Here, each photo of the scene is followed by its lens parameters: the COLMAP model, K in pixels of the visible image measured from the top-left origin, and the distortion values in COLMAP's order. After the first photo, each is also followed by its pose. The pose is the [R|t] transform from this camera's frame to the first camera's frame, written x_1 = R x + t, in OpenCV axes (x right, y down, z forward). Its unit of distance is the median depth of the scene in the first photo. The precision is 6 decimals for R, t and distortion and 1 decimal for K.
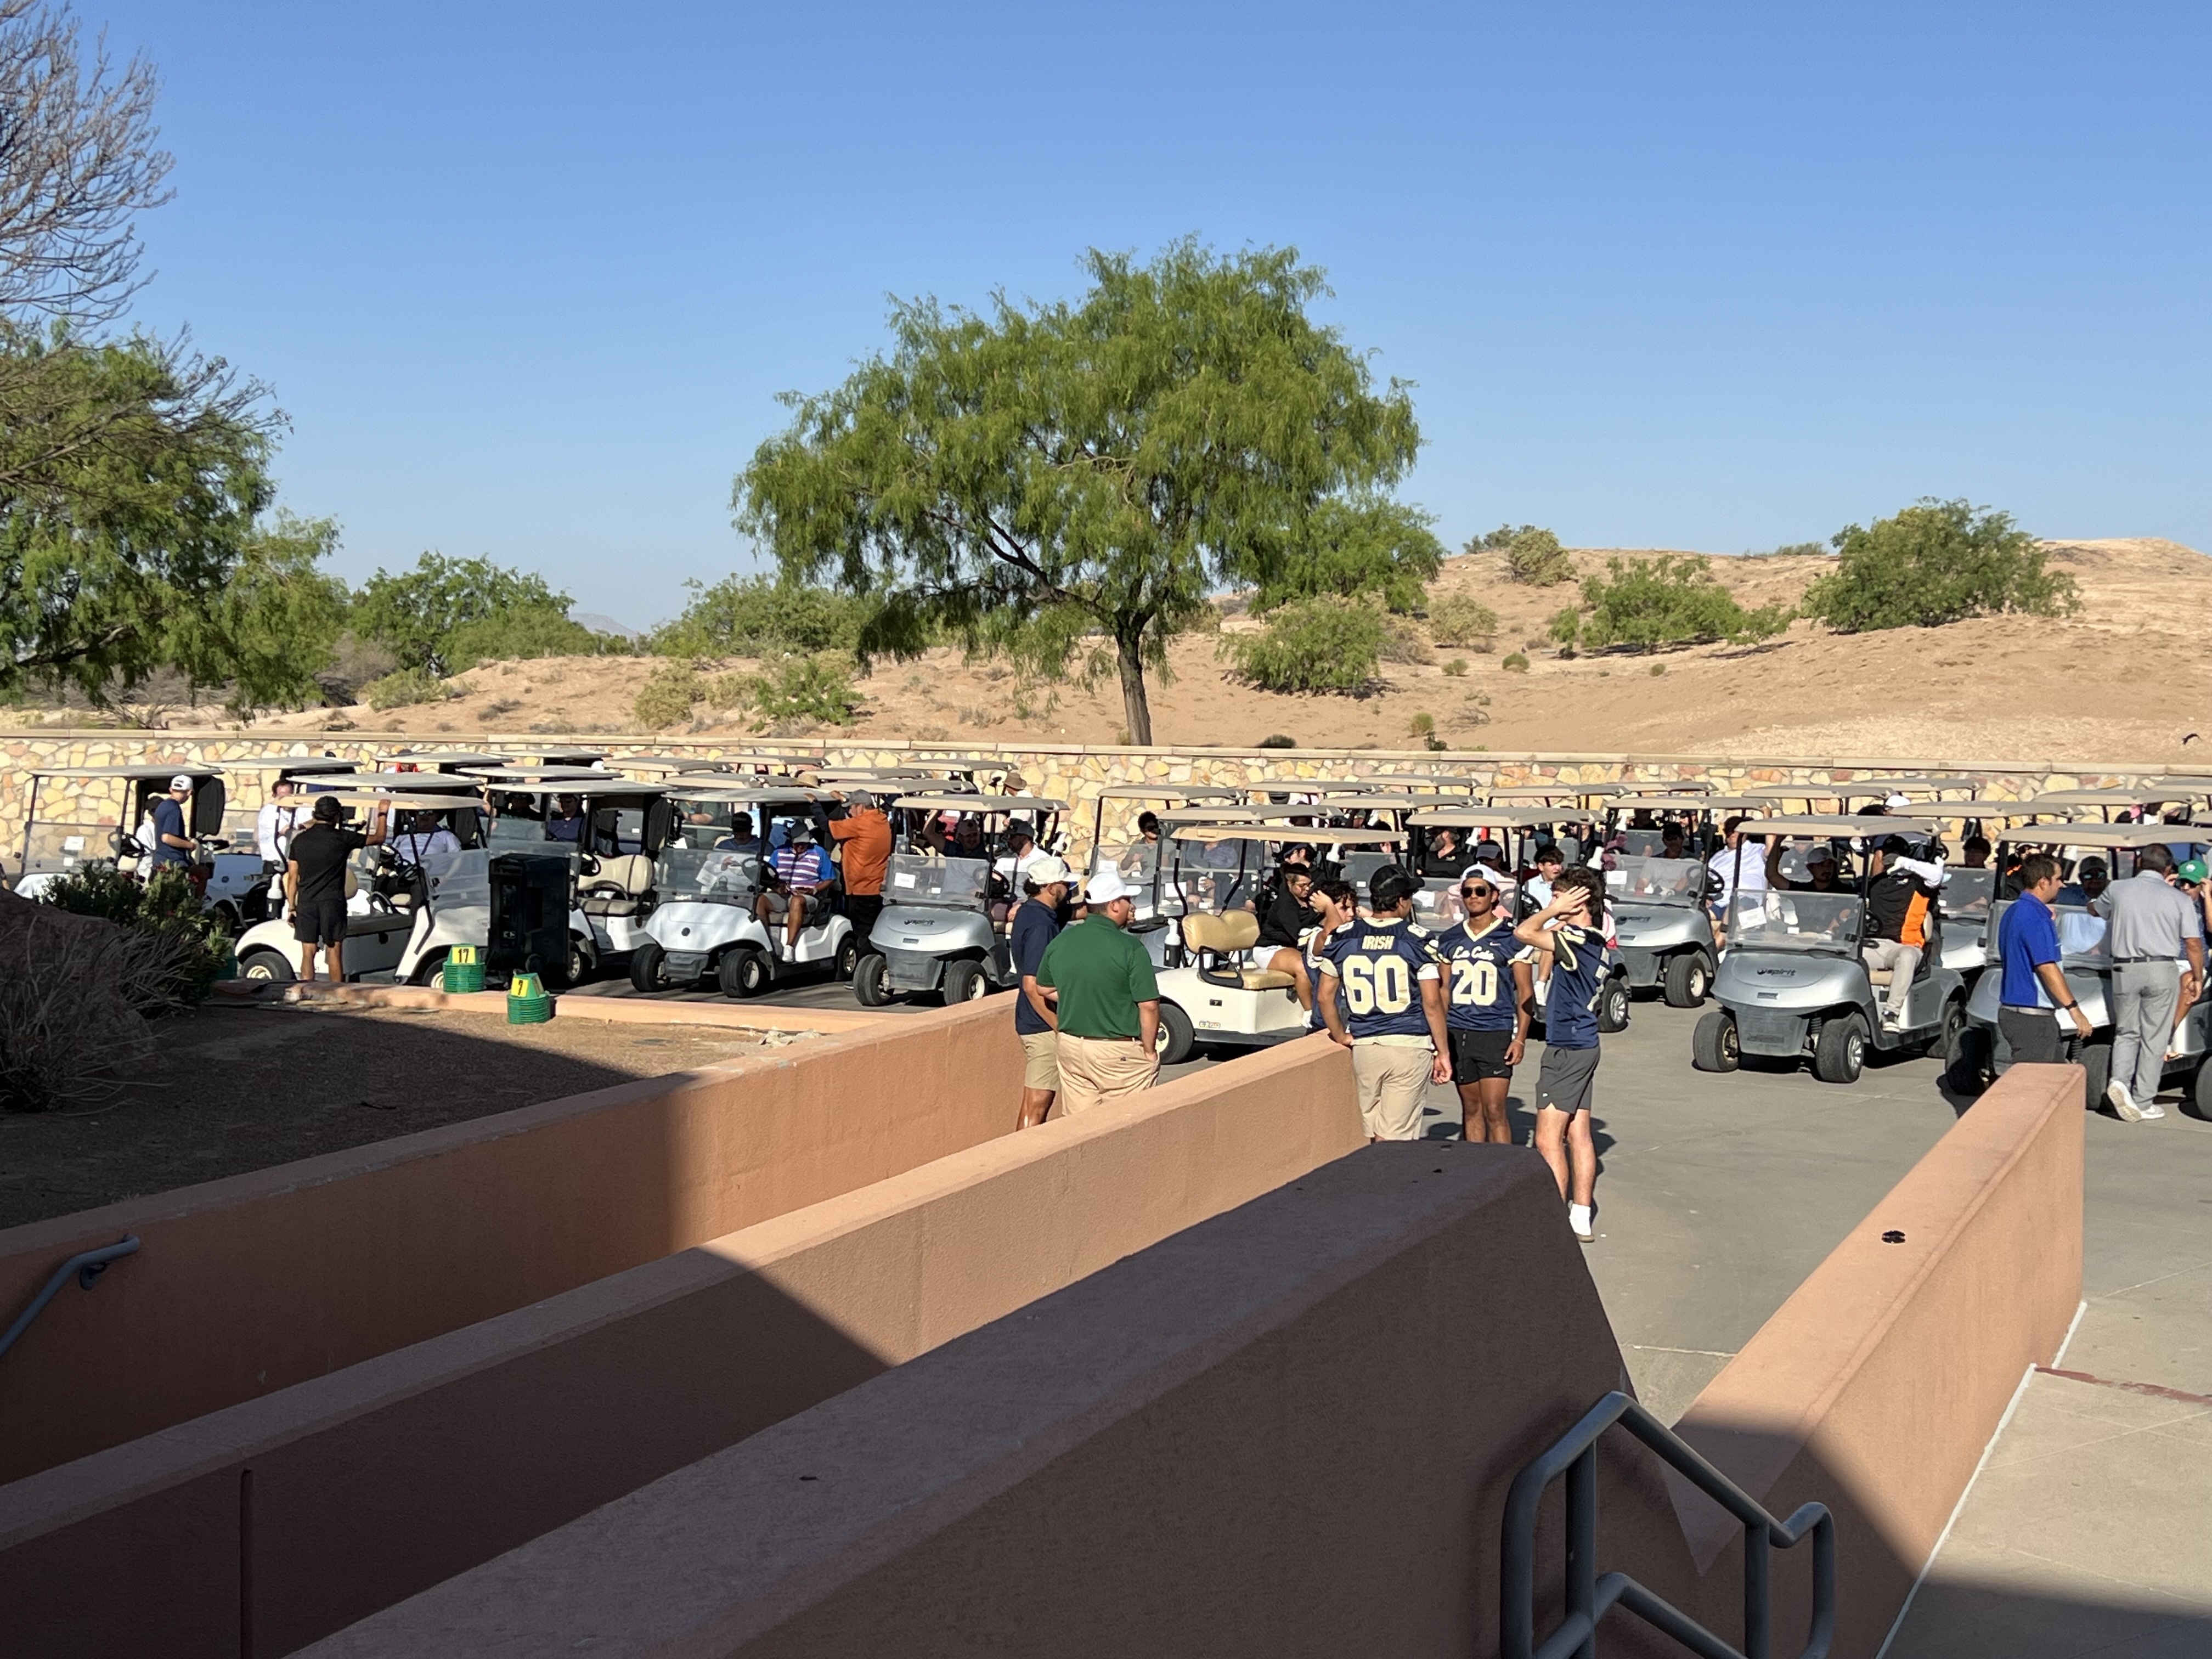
lens RADIAL K [[2813.6, 0, 1100.2], [0, 2813.6, 844.3], [0, 0, 1]] dist [0.259018, 0.000000]
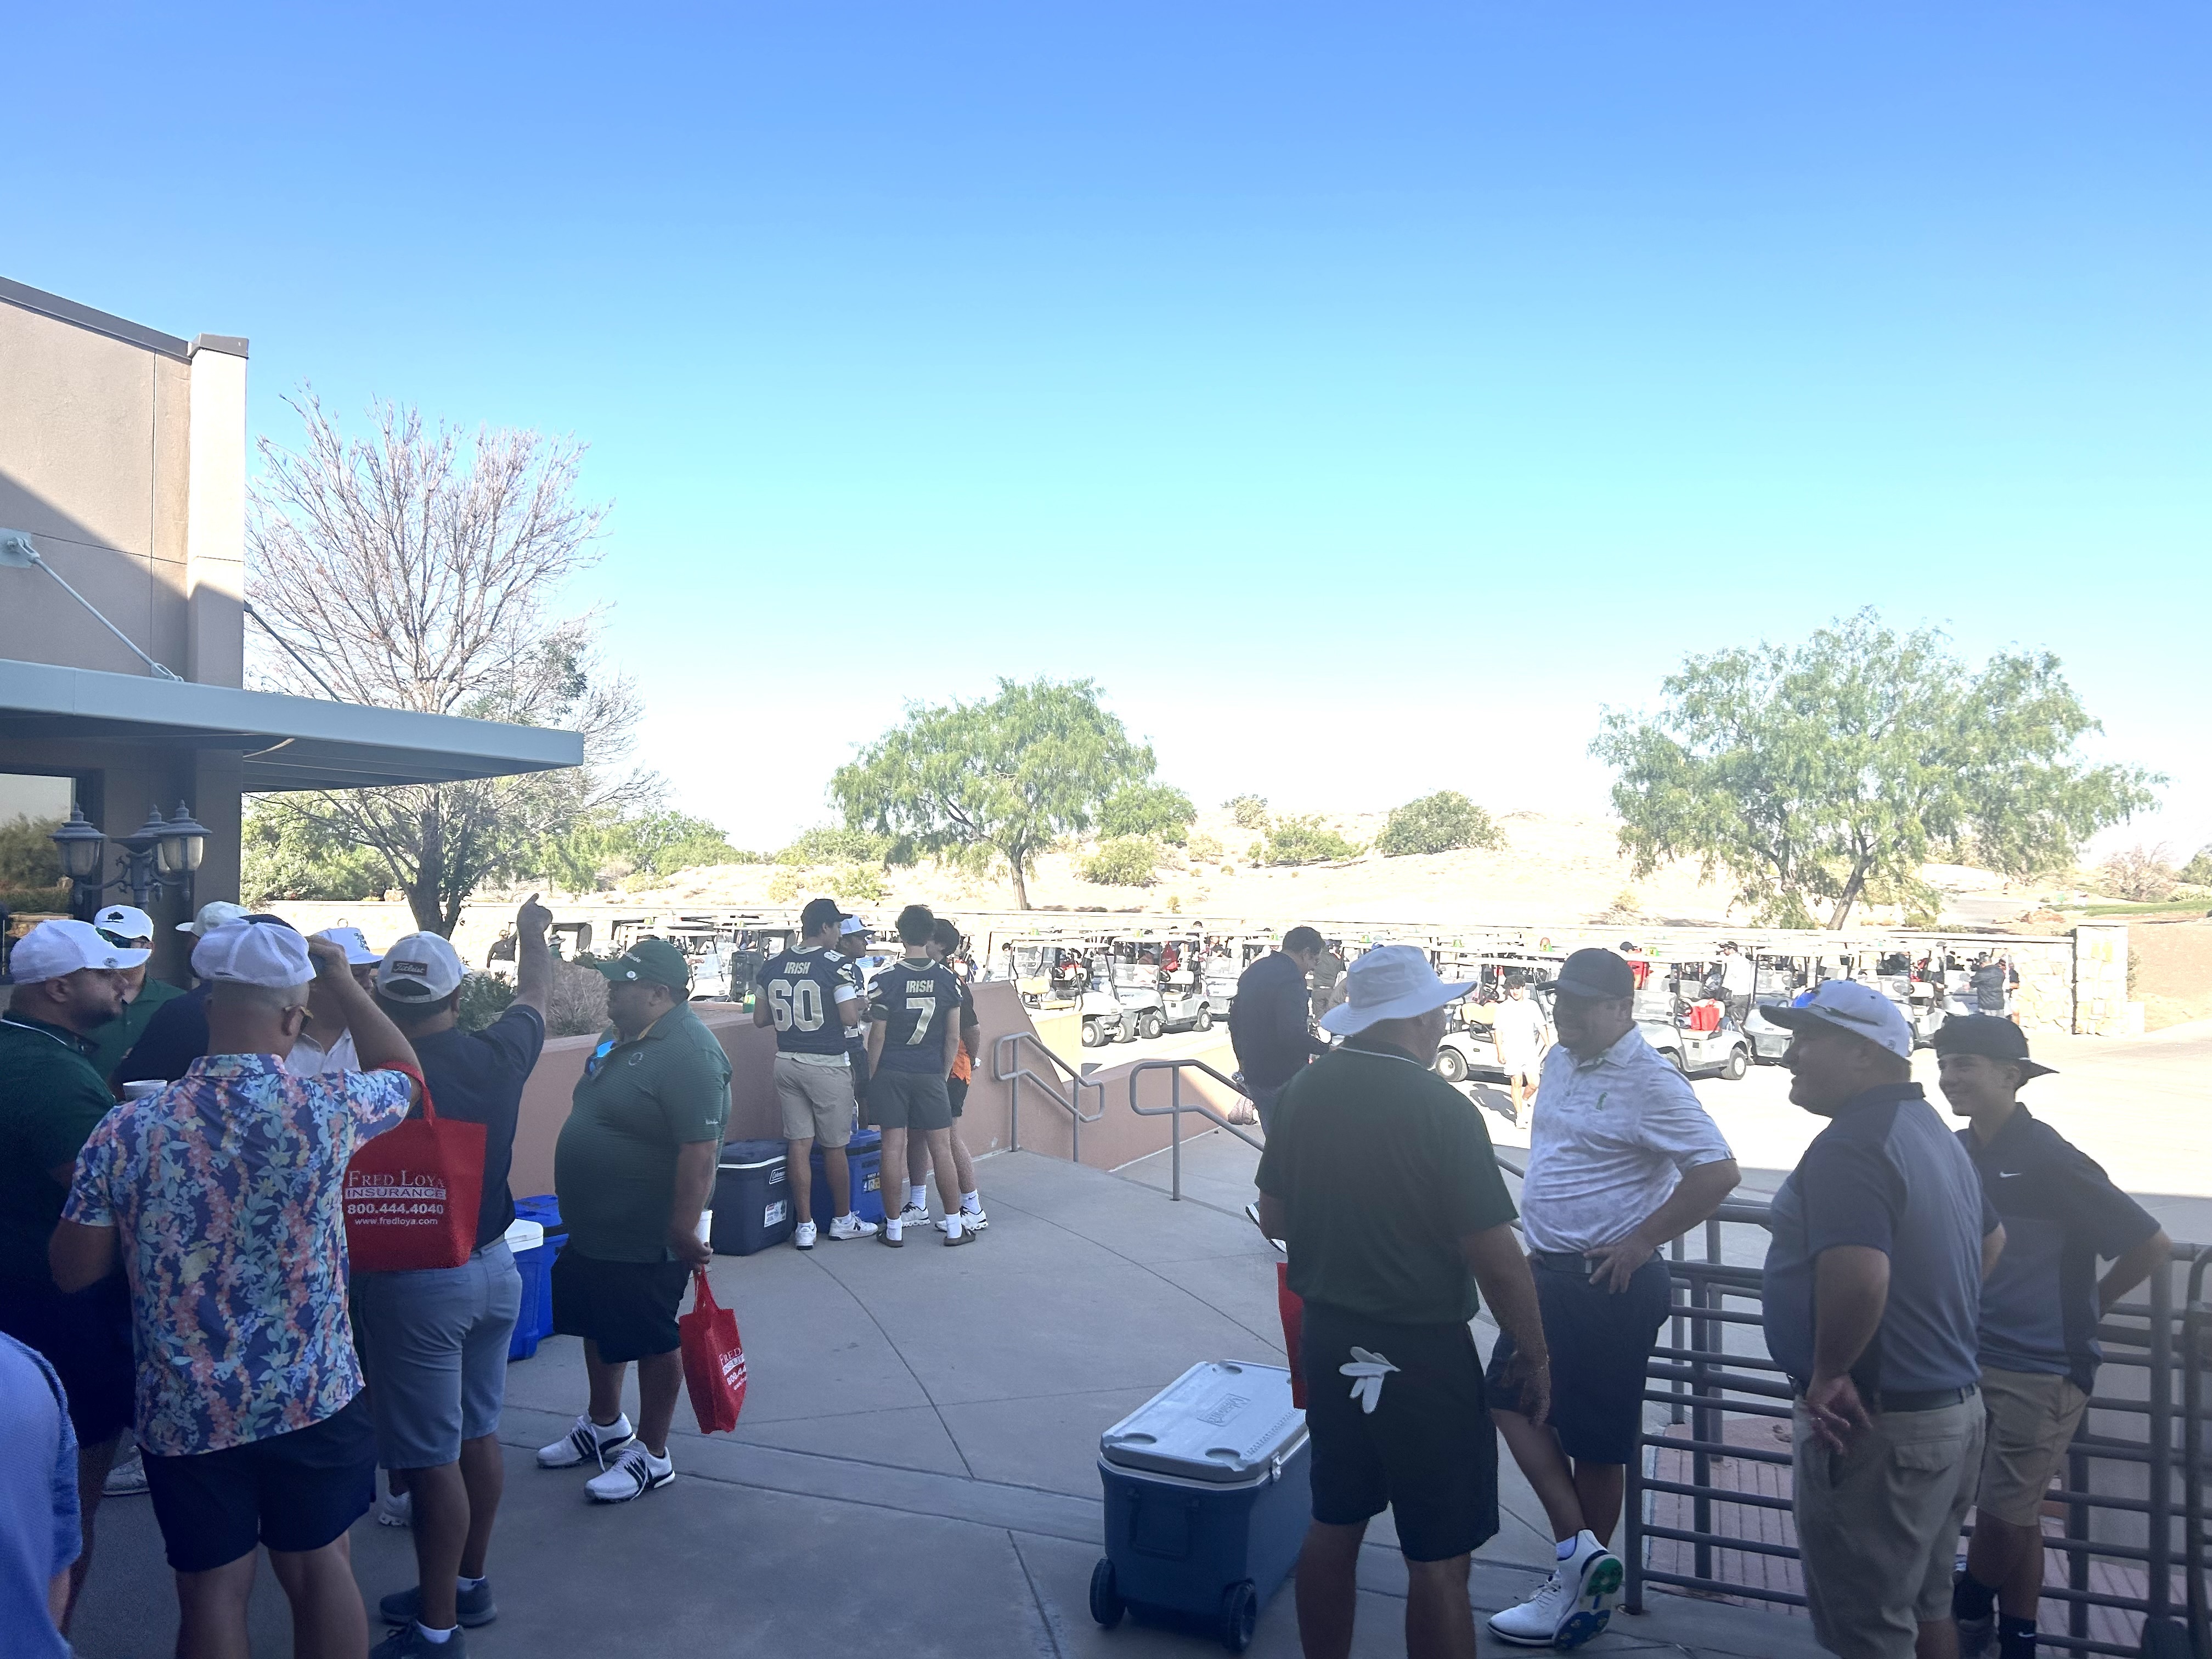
lens RADIAL K [[1678.4, 0, 1112.4], [0, 1678.4, 831.7], [0, 0, 1]] dist [0.013728, 0.000686]
pose [[0.998850, 0.004390, 0.047736, 0.020804], [-0.000330, 0.996405, -0.084715, 0.010923], [-0.047936, 0.084602, 0.995261, -0.215011]]
